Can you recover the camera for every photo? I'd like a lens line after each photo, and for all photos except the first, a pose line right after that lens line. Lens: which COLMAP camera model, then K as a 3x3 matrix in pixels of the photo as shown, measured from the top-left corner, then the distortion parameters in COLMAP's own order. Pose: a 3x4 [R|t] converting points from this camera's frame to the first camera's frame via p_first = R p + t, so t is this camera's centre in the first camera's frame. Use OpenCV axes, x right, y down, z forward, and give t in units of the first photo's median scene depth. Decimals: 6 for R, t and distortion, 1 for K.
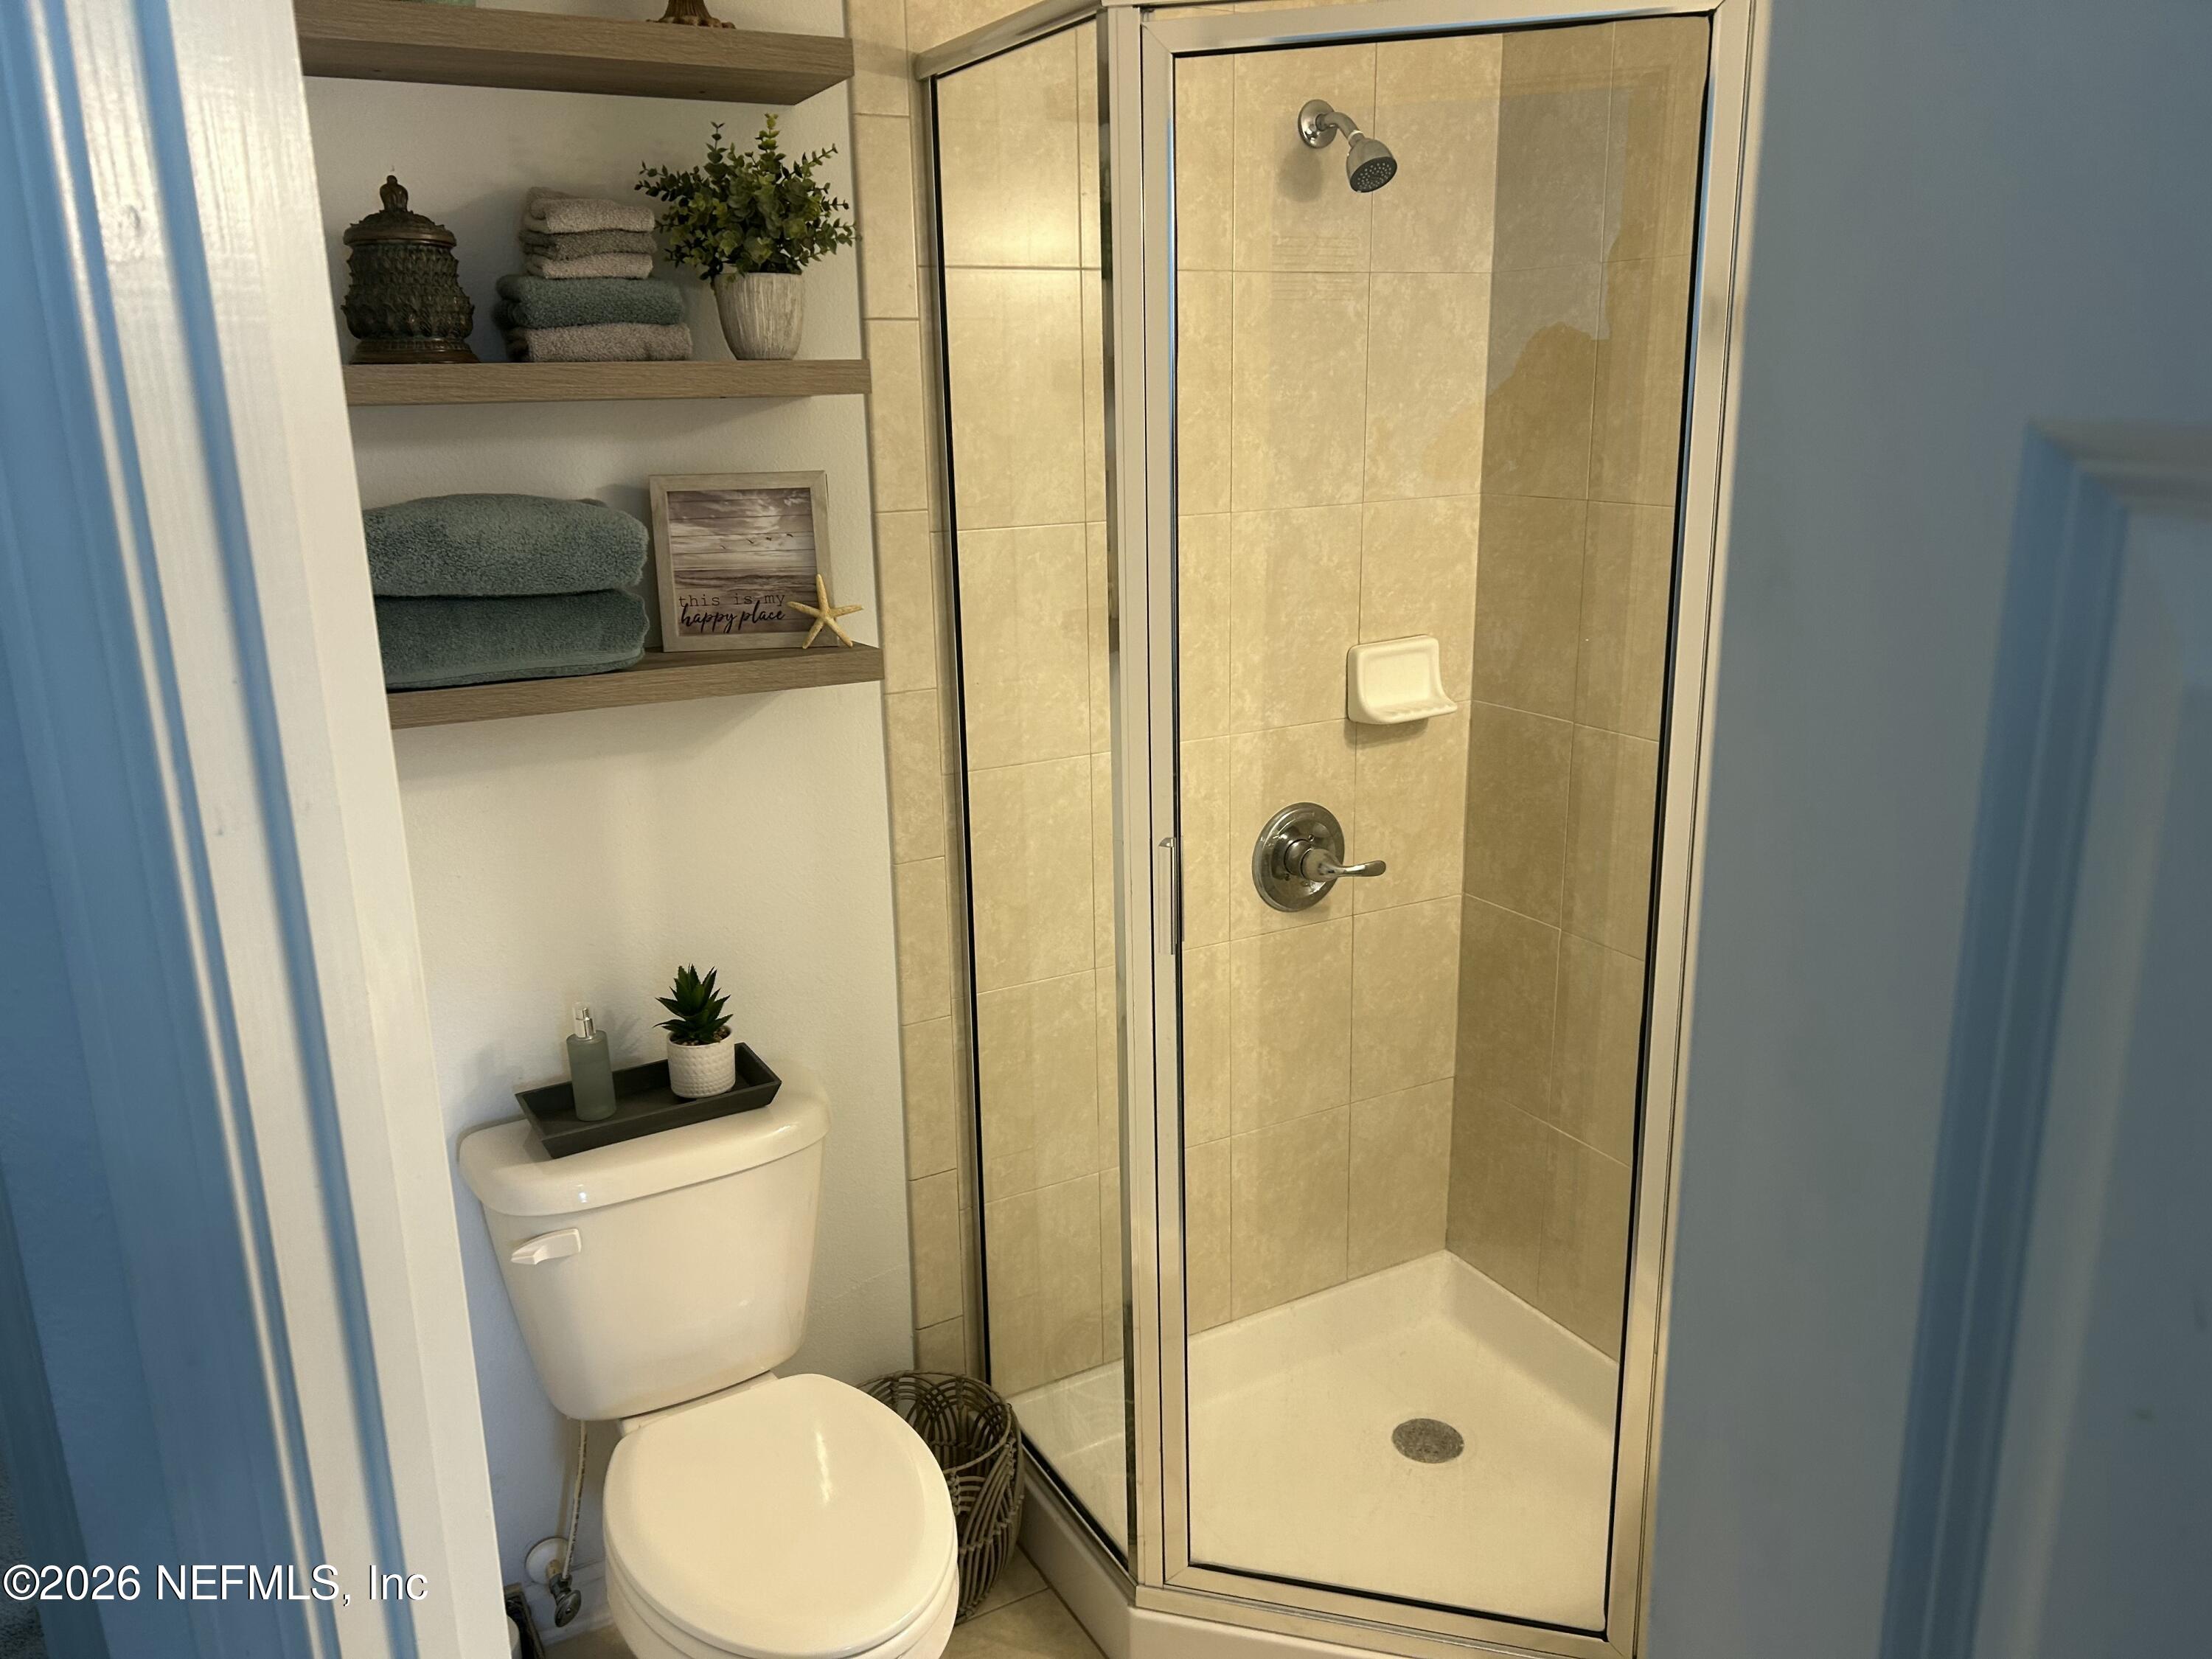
lens RADIAL K [[1646.2, 0, 1095.4], [0, 1646.2, 832.6], [0, 0, 1]] dist [0.039202, -0.050233]
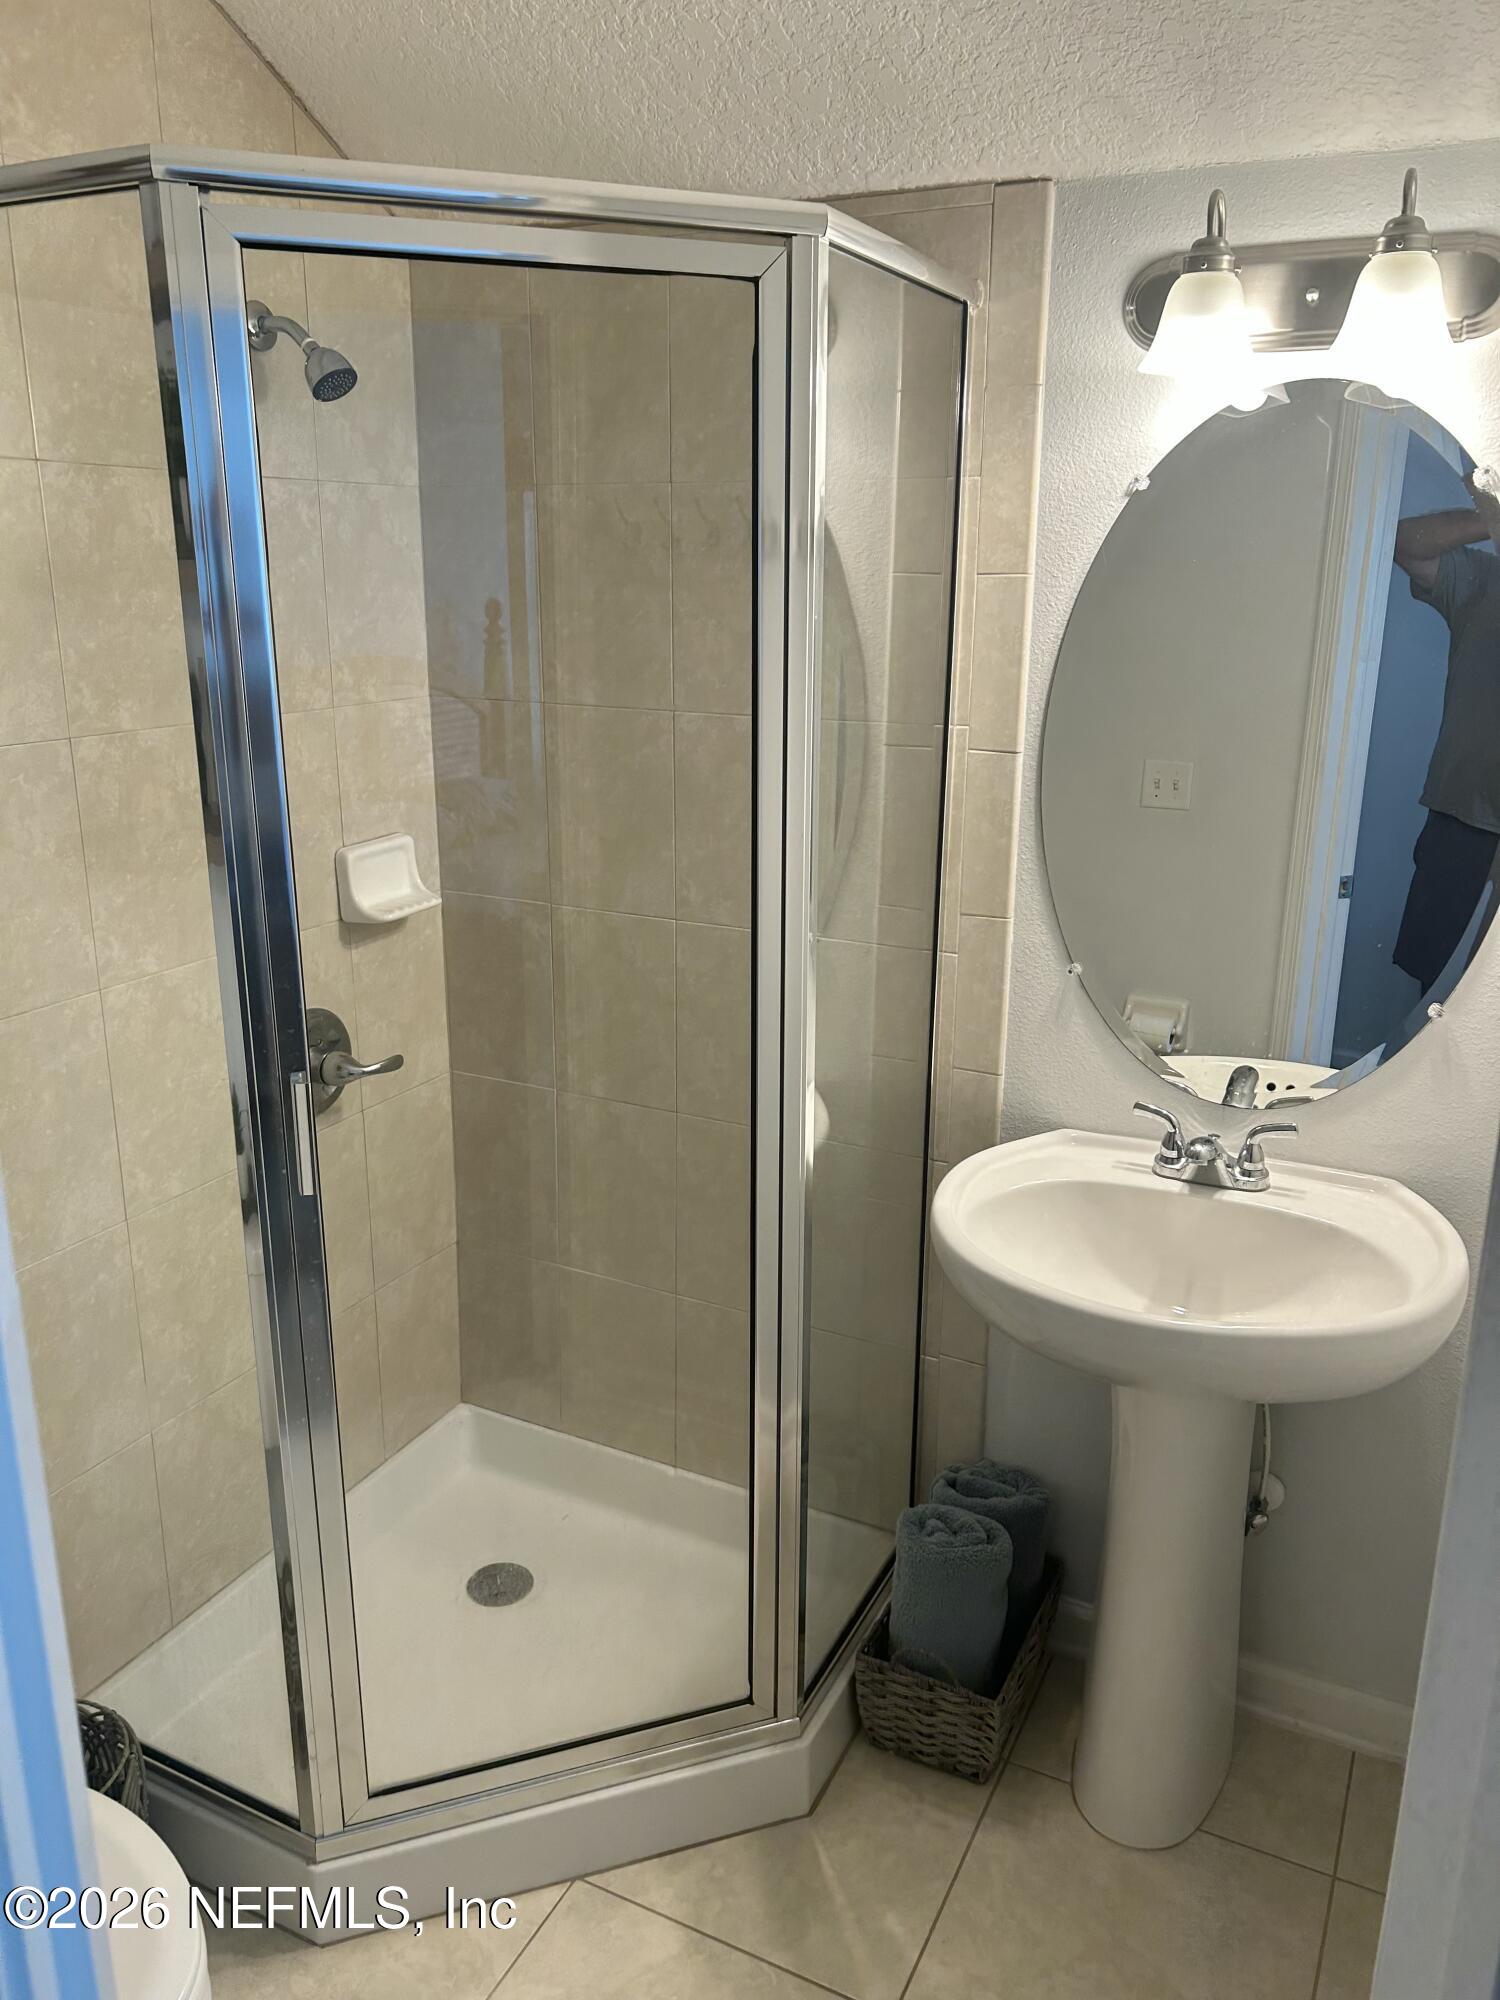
lens RADIAL K [[1488.4, 0, 756.5], [0, 1488.4, 994.4], [0, 0, 1]] dist [0.039202, -0.050233]
pose [[0.819363, -0.133391, 0.557541, -0.157514], [0.129096, 0.990505, 0.047257, -0.035143], [-0.558551, 0.033255, 0.828803, 0.100099]]
